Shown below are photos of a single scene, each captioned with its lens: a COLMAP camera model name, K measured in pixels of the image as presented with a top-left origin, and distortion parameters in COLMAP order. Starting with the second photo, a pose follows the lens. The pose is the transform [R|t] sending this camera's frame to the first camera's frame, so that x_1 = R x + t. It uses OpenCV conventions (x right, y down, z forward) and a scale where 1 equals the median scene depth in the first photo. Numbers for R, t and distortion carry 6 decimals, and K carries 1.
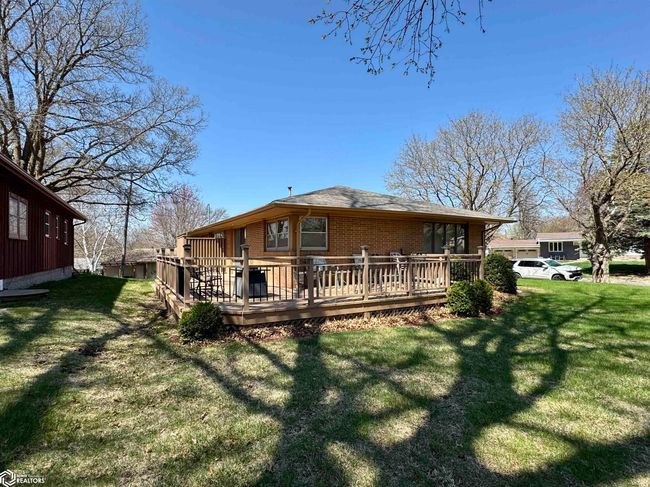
lens RADIAL K [[337.2, 0, 325.0], [0, 337.2, 243.5], [0, 0, 1]] dist [0.000530, 0.000048]
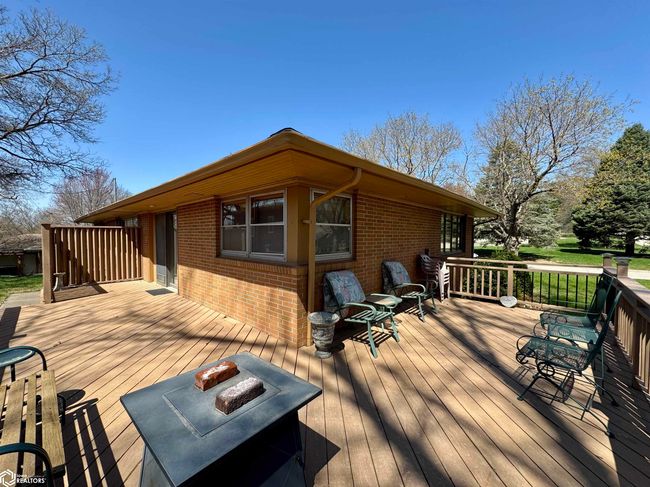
lens RADIAL K [[257.0, 0, 325.0], [0, 257.0, 243.5], [0, 0, 1]] dist [-0.000529, -0.000026]
pose [[0.952000, -0.001483, 0.306093, -0.088025], [-0.015423, 0.998486, 0.052806, -0.013595], [-0.305708, -0.054992, 0.950536, 0.345485]]
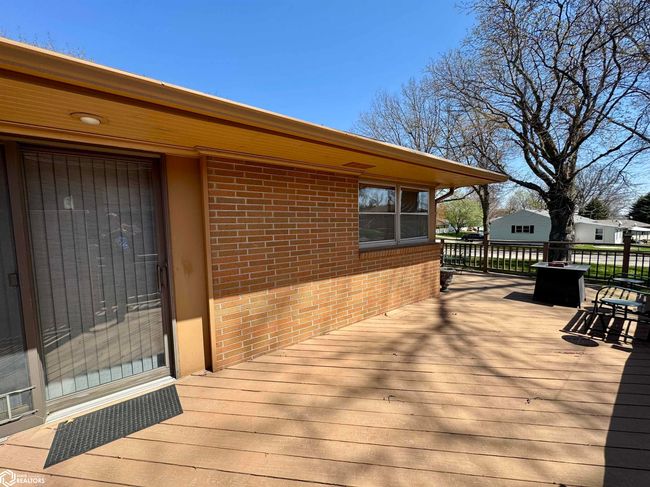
lens RADIAL K [[257.0, 0, 325.0], [0, 257.0, 243.5], [0, 0, 1]] dist [-0.000529, -0.000026]
pose [[-0.132619, -0.078948, 0.988018, -0.304272], [-0.014867, 0.996869, 0.077660, -0.006641], [-0.991056, -0.004390, -0.133378, 0.674986]]
